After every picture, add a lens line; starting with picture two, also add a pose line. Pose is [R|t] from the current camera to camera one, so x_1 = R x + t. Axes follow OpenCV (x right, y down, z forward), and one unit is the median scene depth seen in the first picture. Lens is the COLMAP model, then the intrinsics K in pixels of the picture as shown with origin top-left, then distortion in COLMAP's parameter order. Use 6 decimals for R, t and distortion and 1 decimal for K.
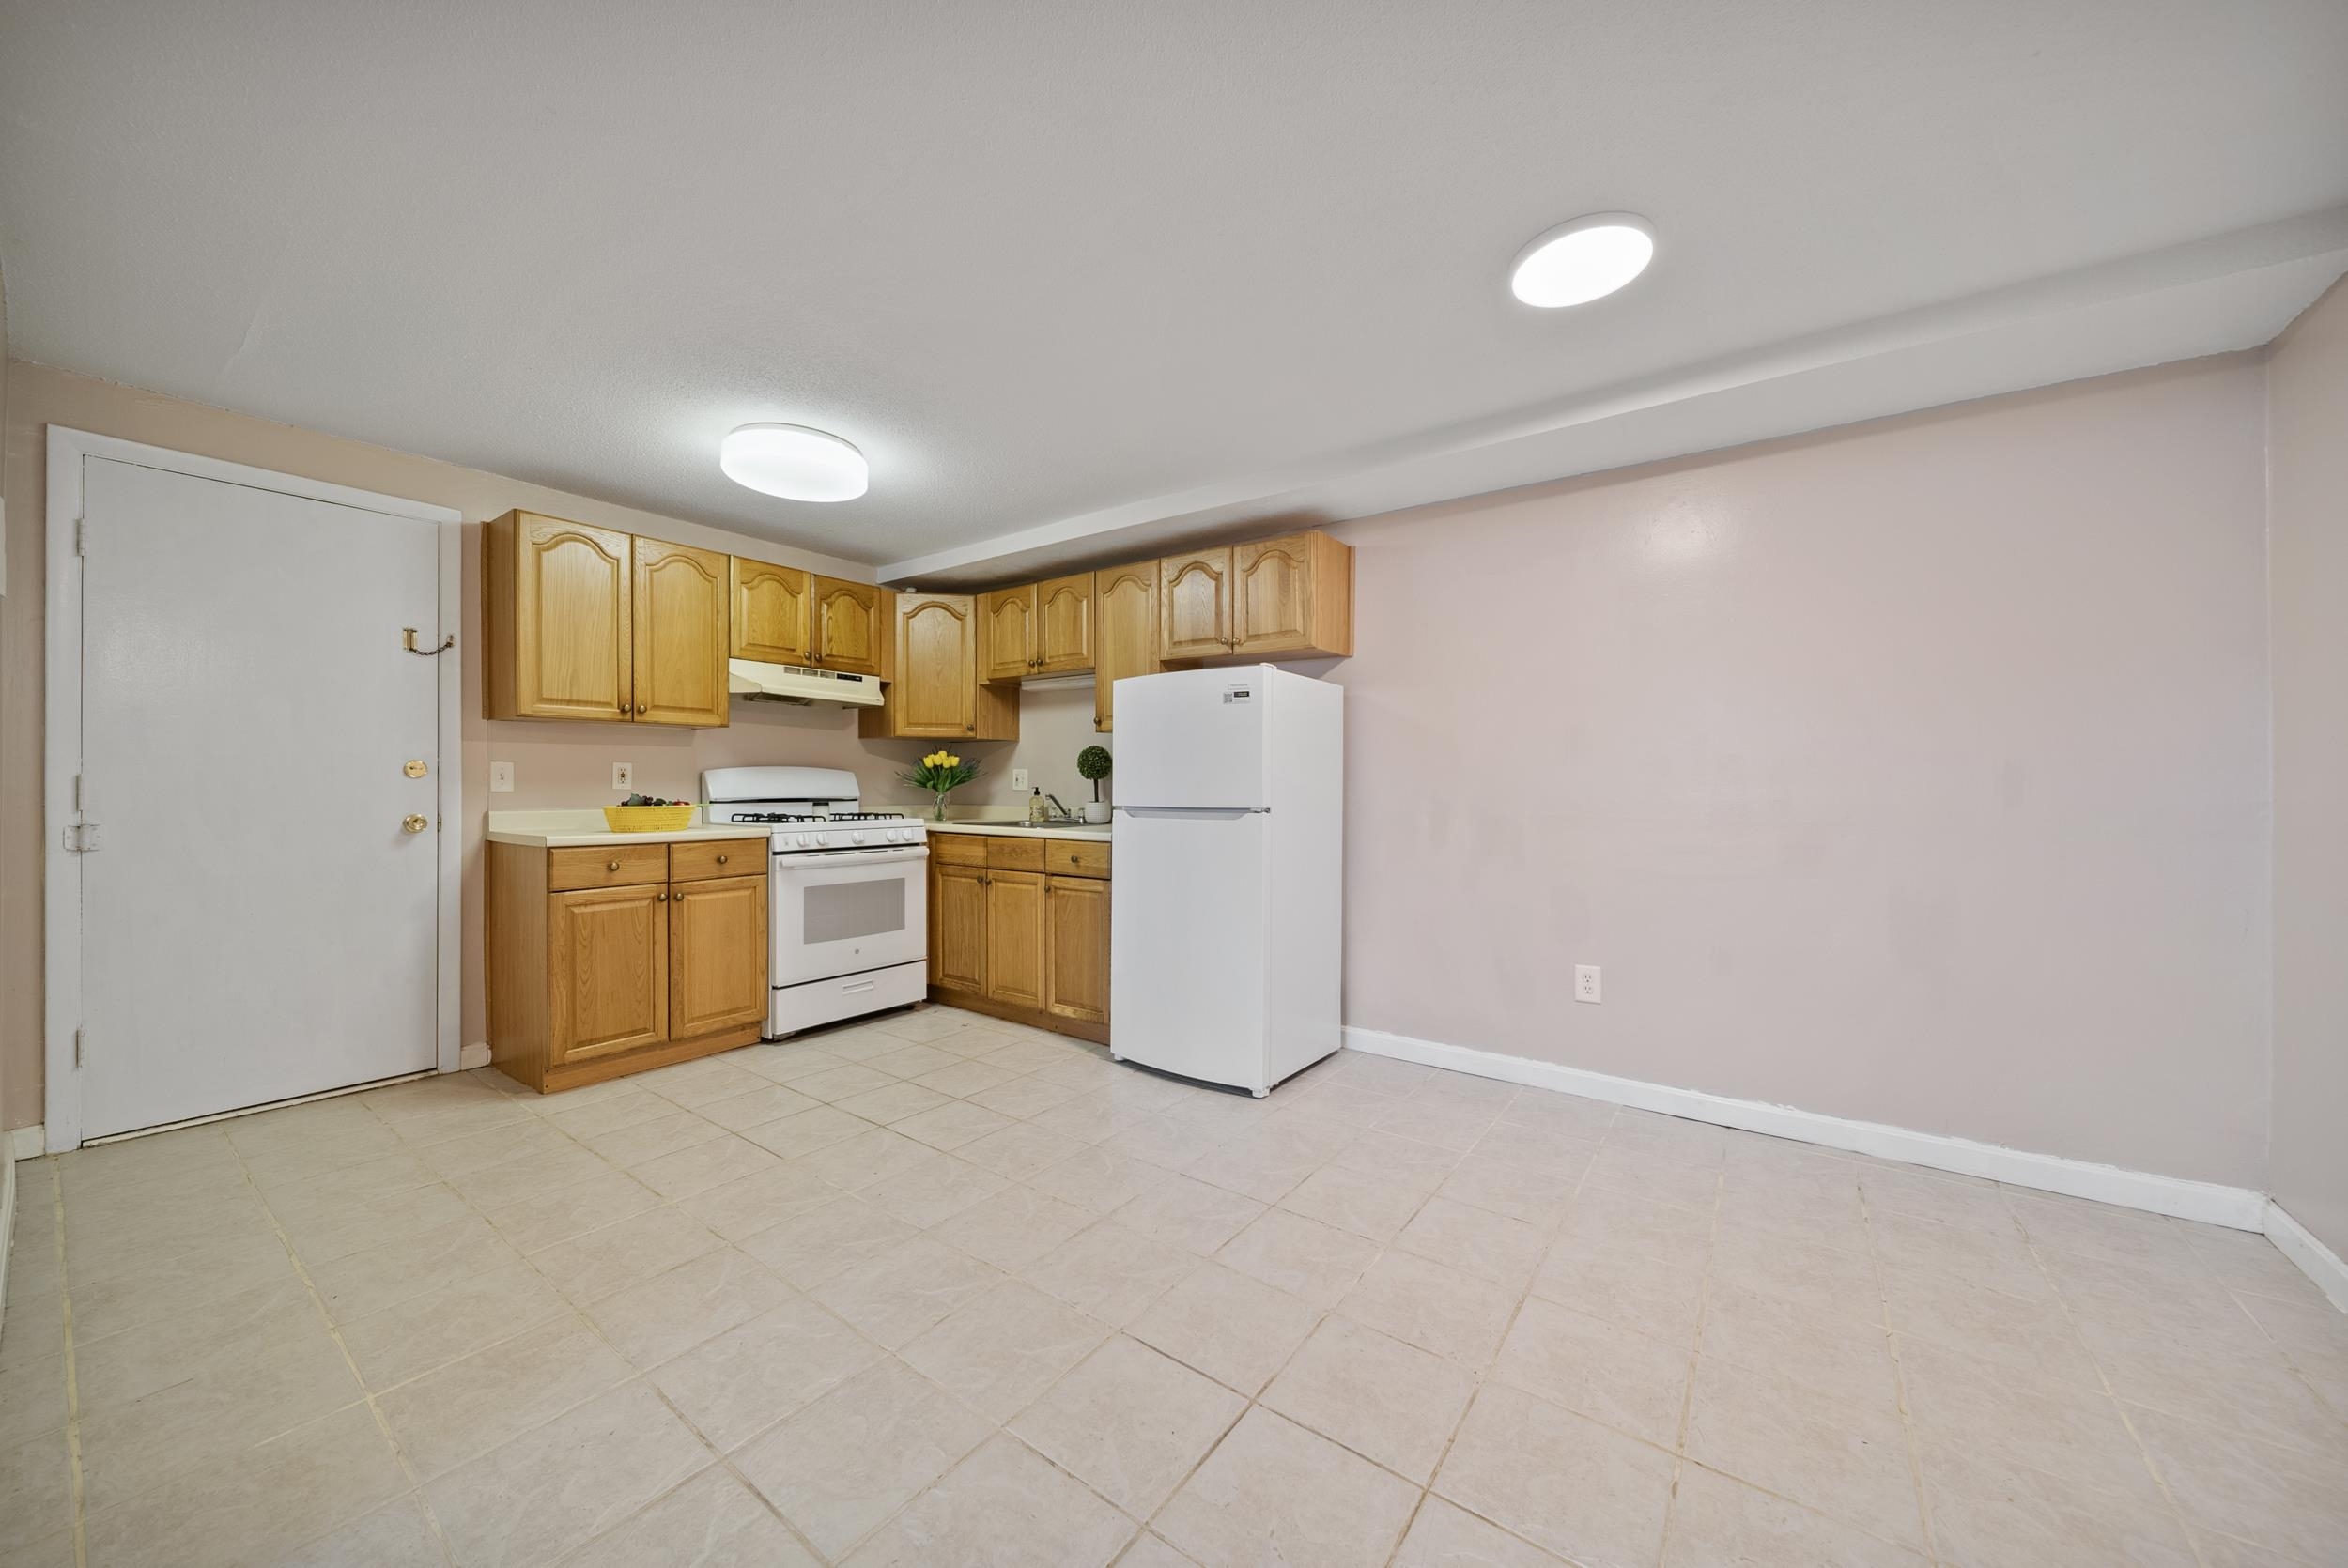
lens RADIAL K [[835.8, 0, 1173.7], [0, 835.8, 785.1], [0, 0, 1]] dist [0.001317, -0.001567]
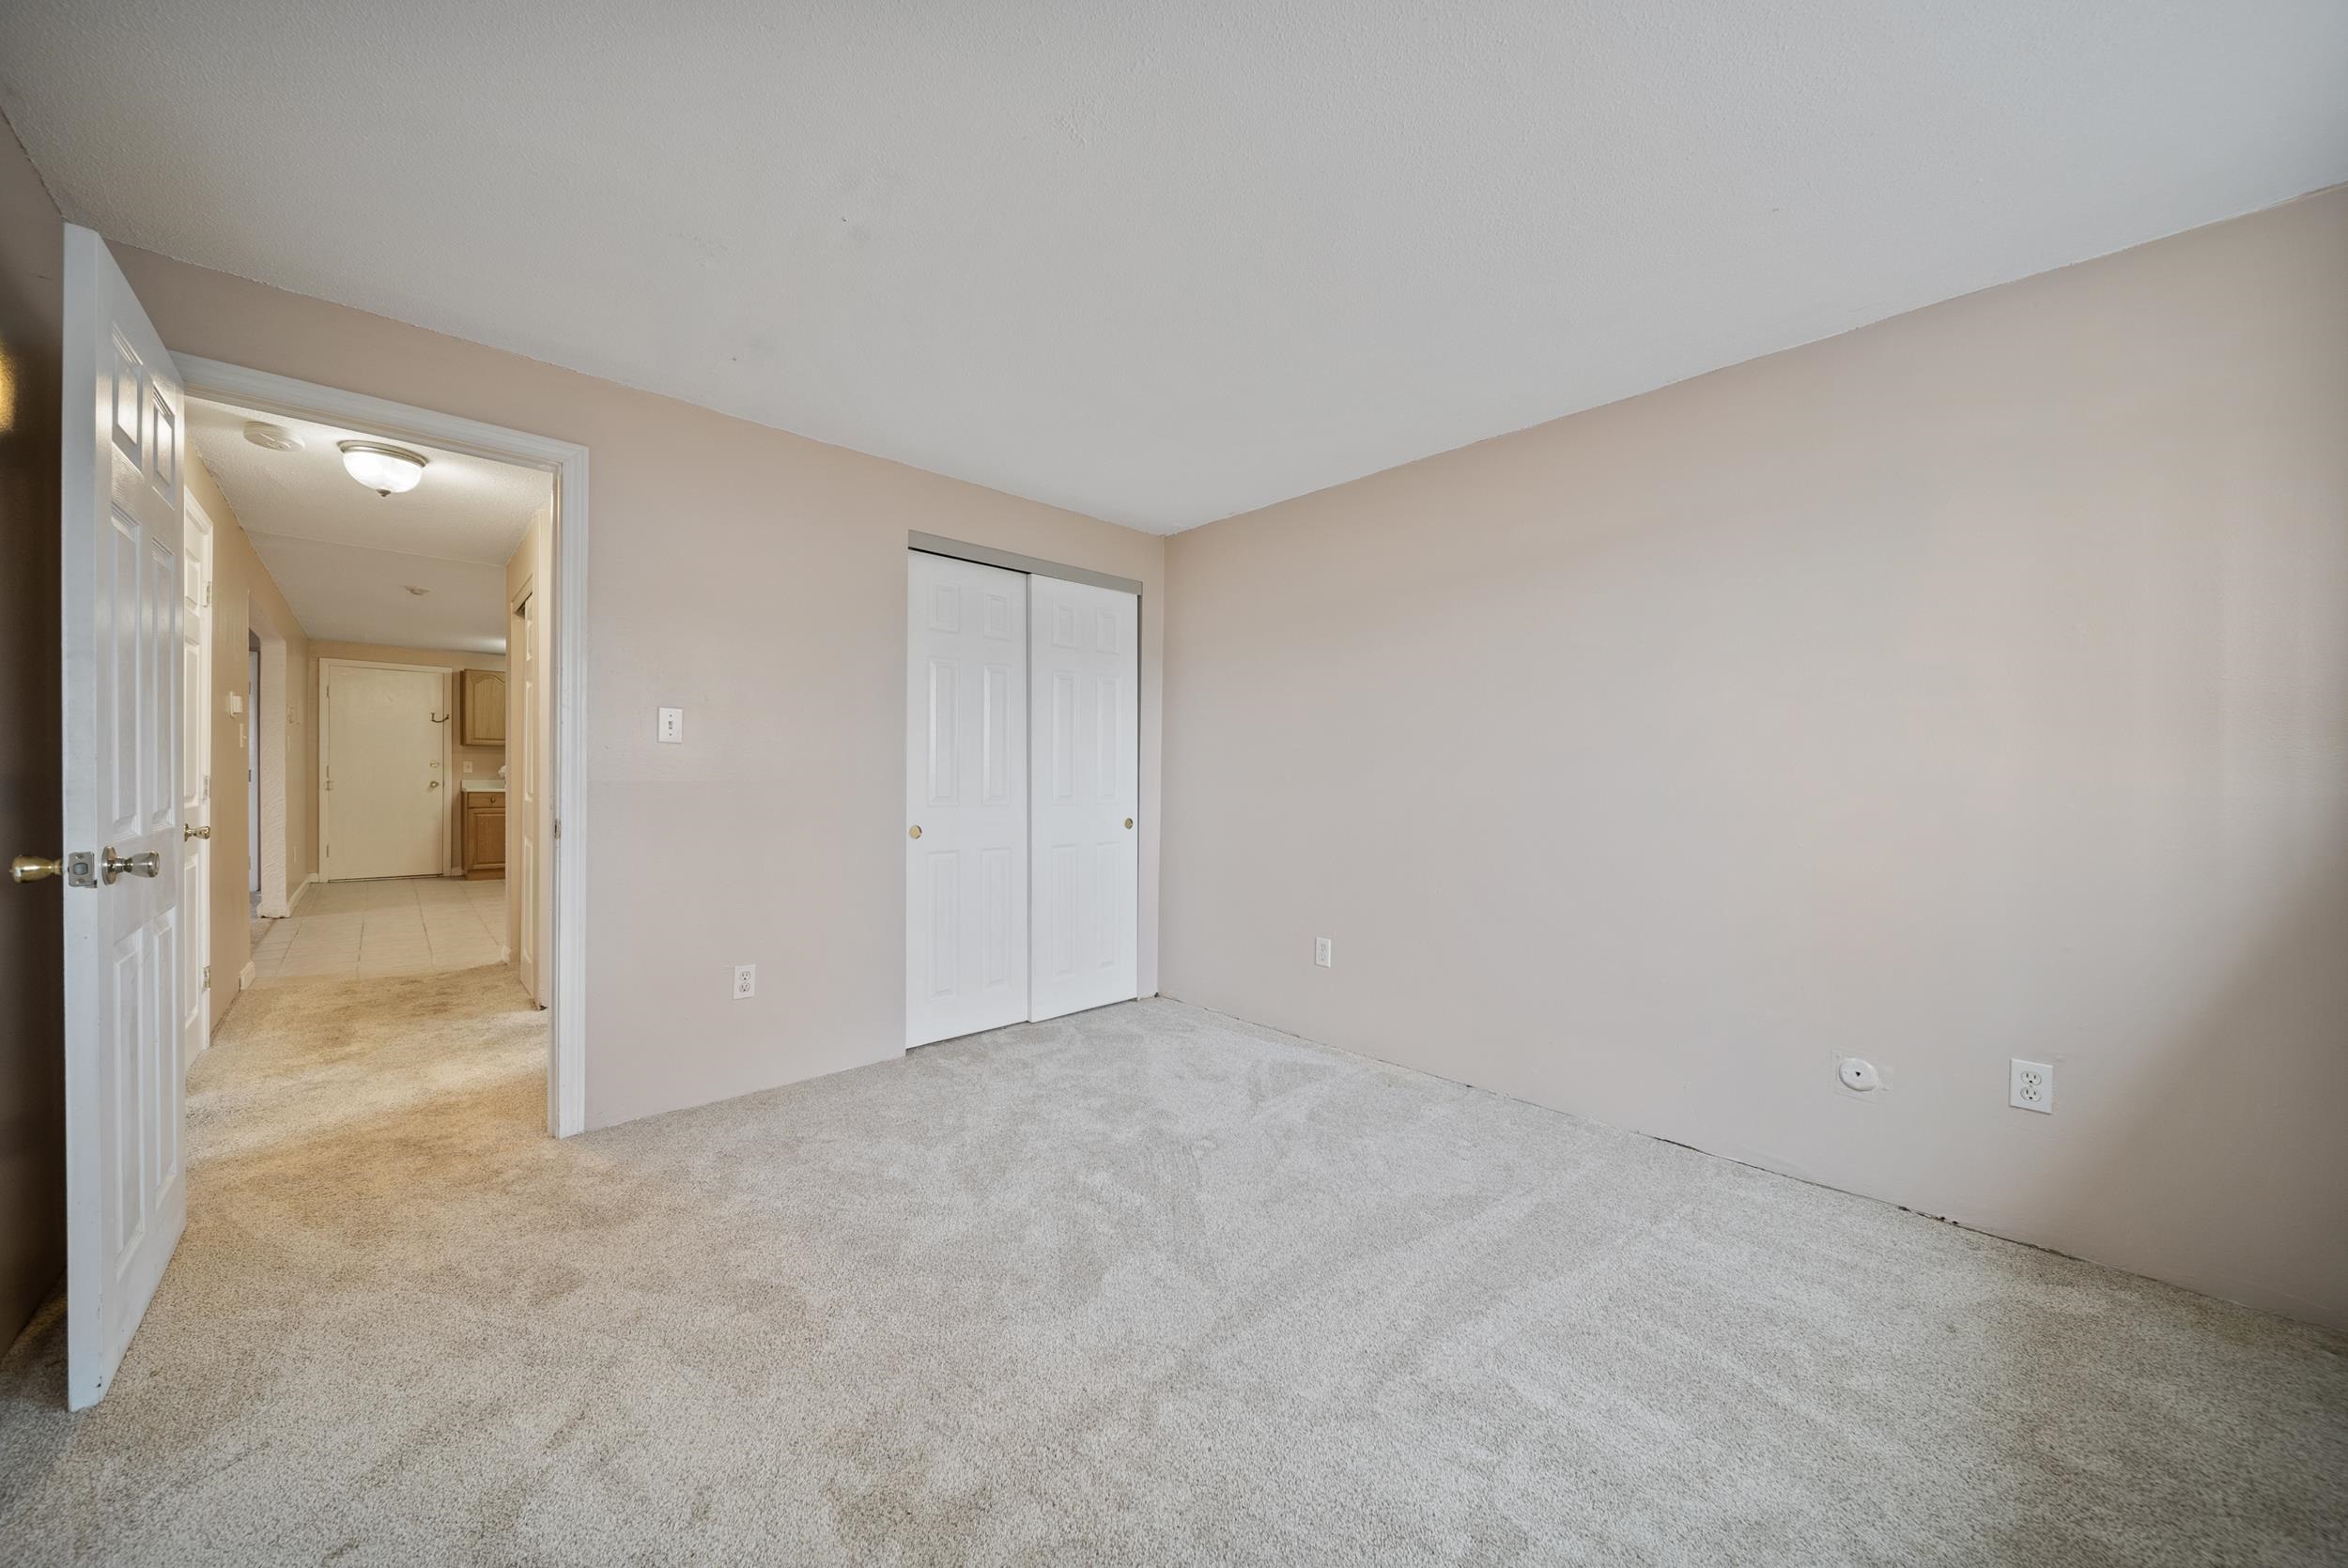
lens RADIAL K [[835.8, 0, 1176.6], [0, 835.8, 782.6], [0, 0, 1]] dist [0.001317, -0.001567]
pose [[0.984115, -0.000764, -0.177533, 1.822738], [0.000464, 0.999998, -0.001730, 0.043367], [0.177534, 0.001620, 0.984113, -1.169544]]
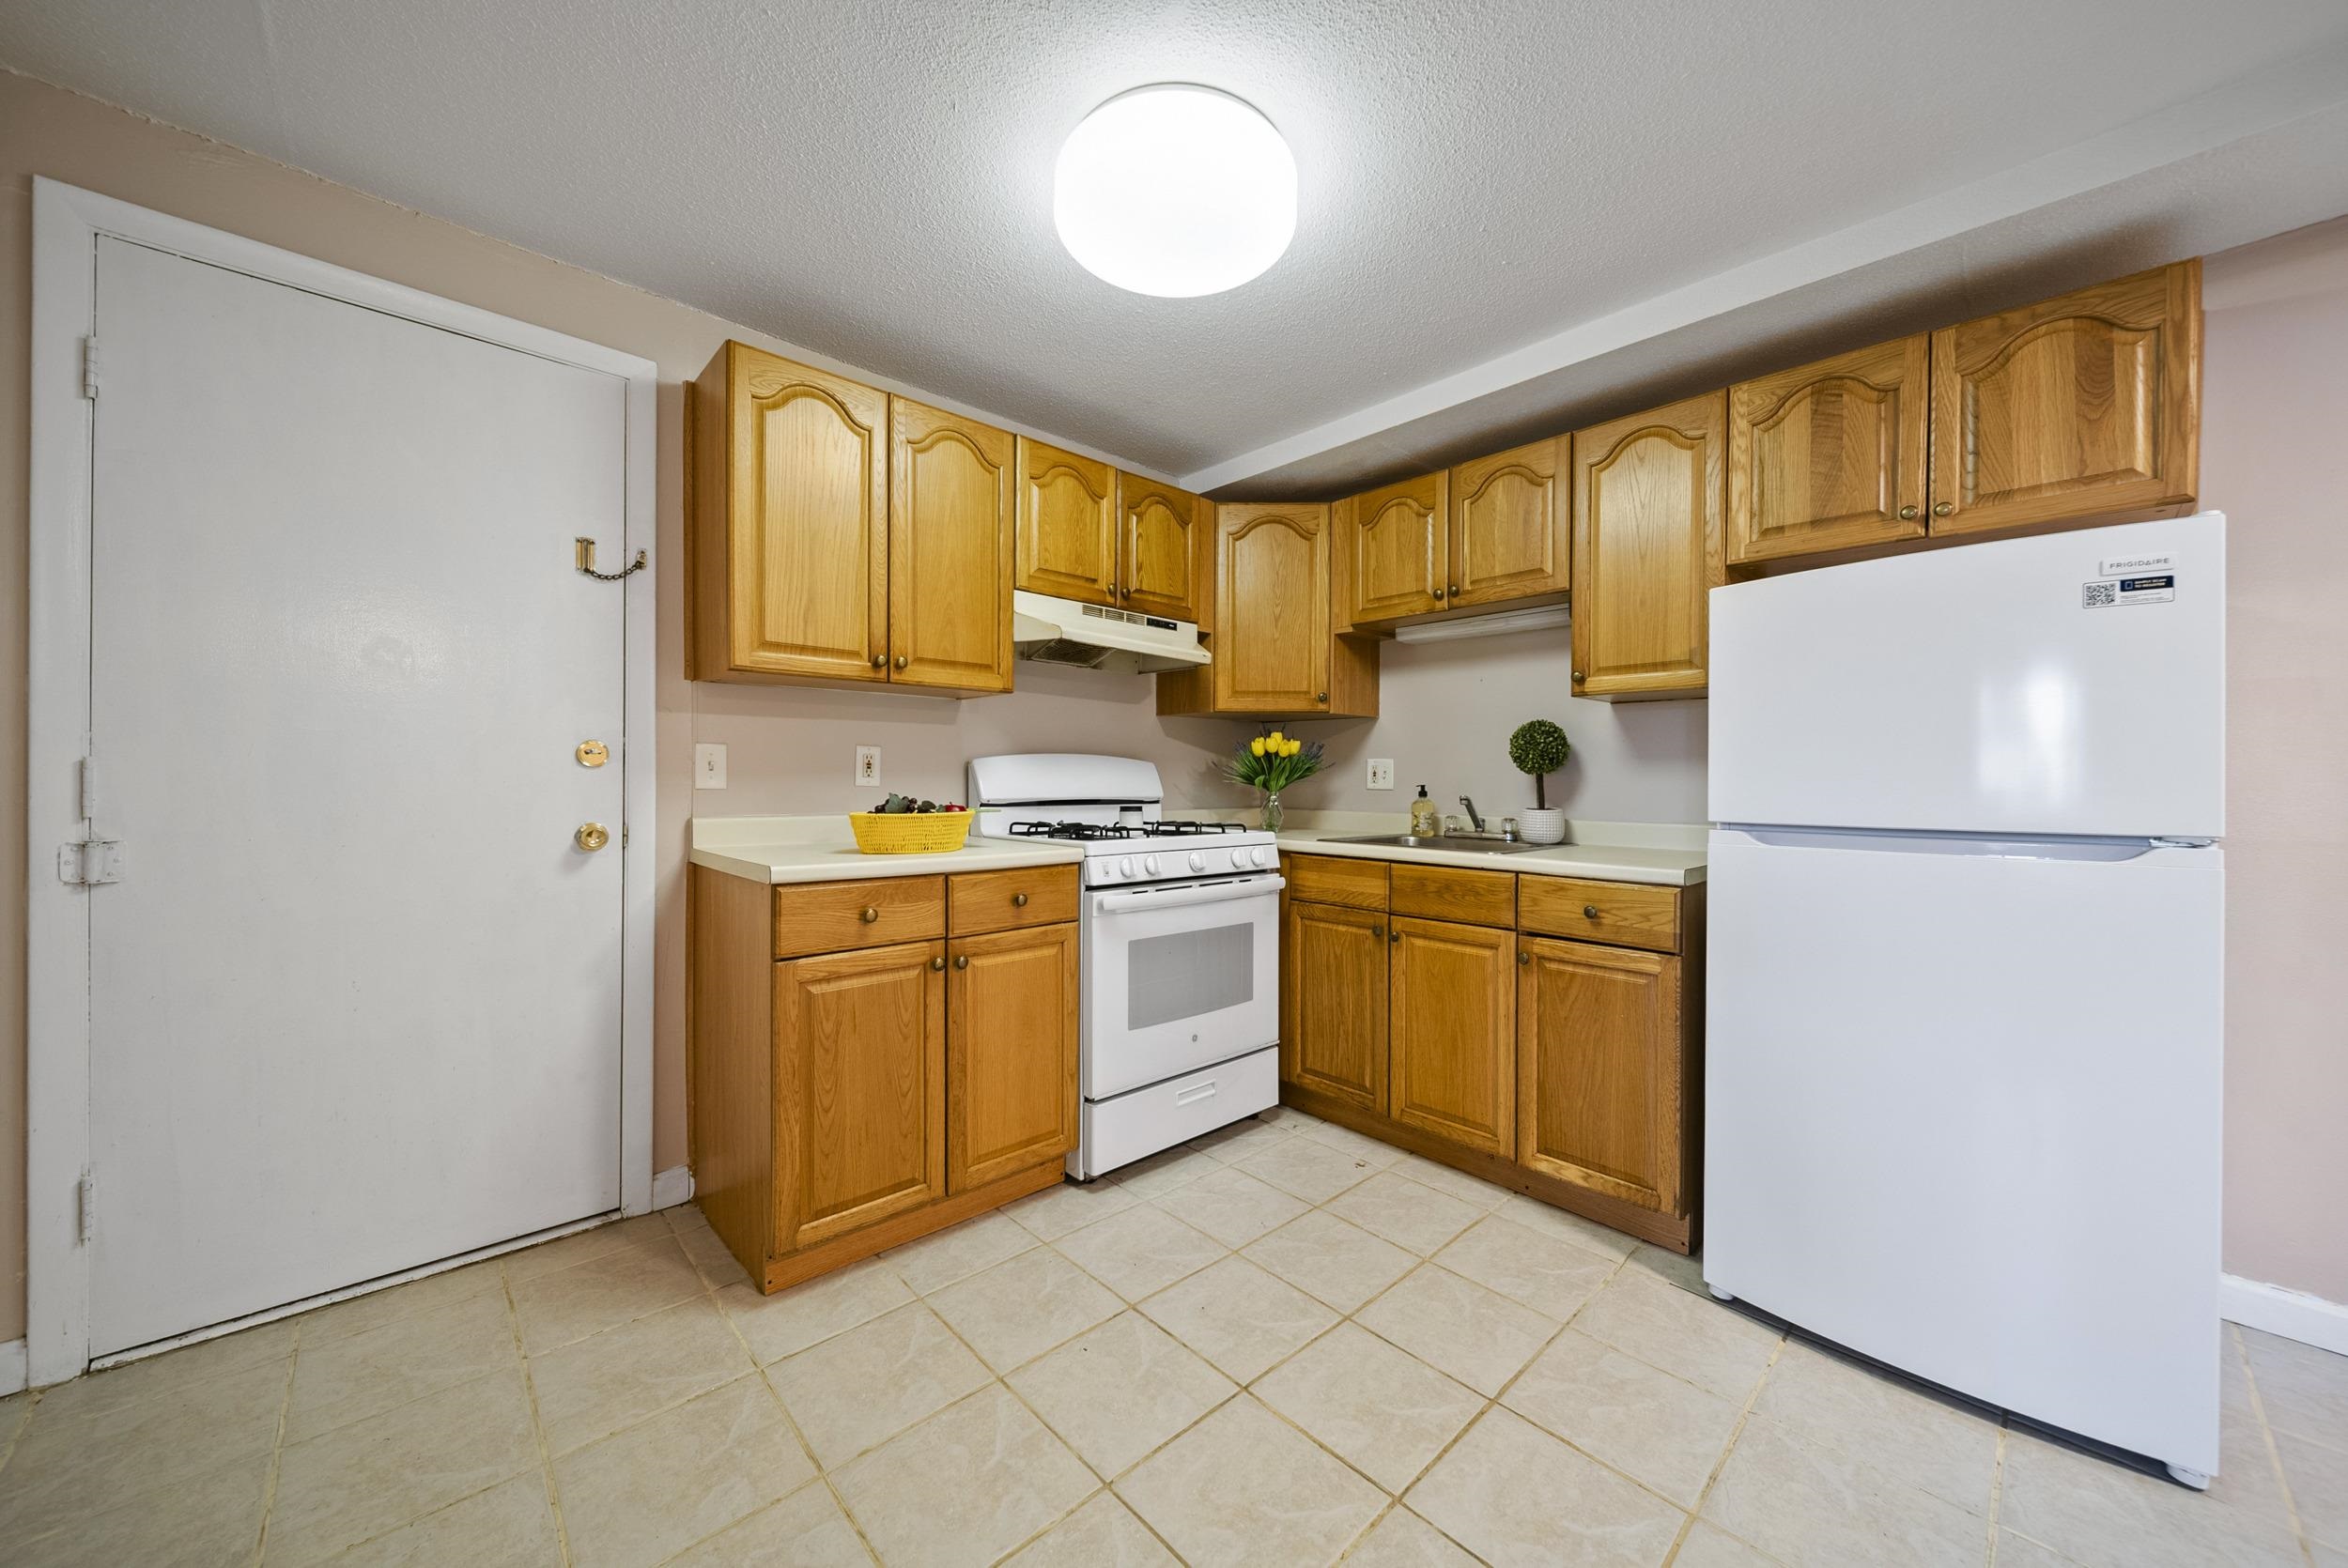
lens RADIAL K [[835.8, 0, 1173.2], [0, 835.8, 781.7], [0, 0, 1]] dist [0.001317, -0.001567]
pose [[0.982108, 0.004540, -0.188262, -0.309722], [-0.004449, 0.999990, 0.000905, 0.000067], [0.188264, -0.000051, 0.982118, 0.407316]]
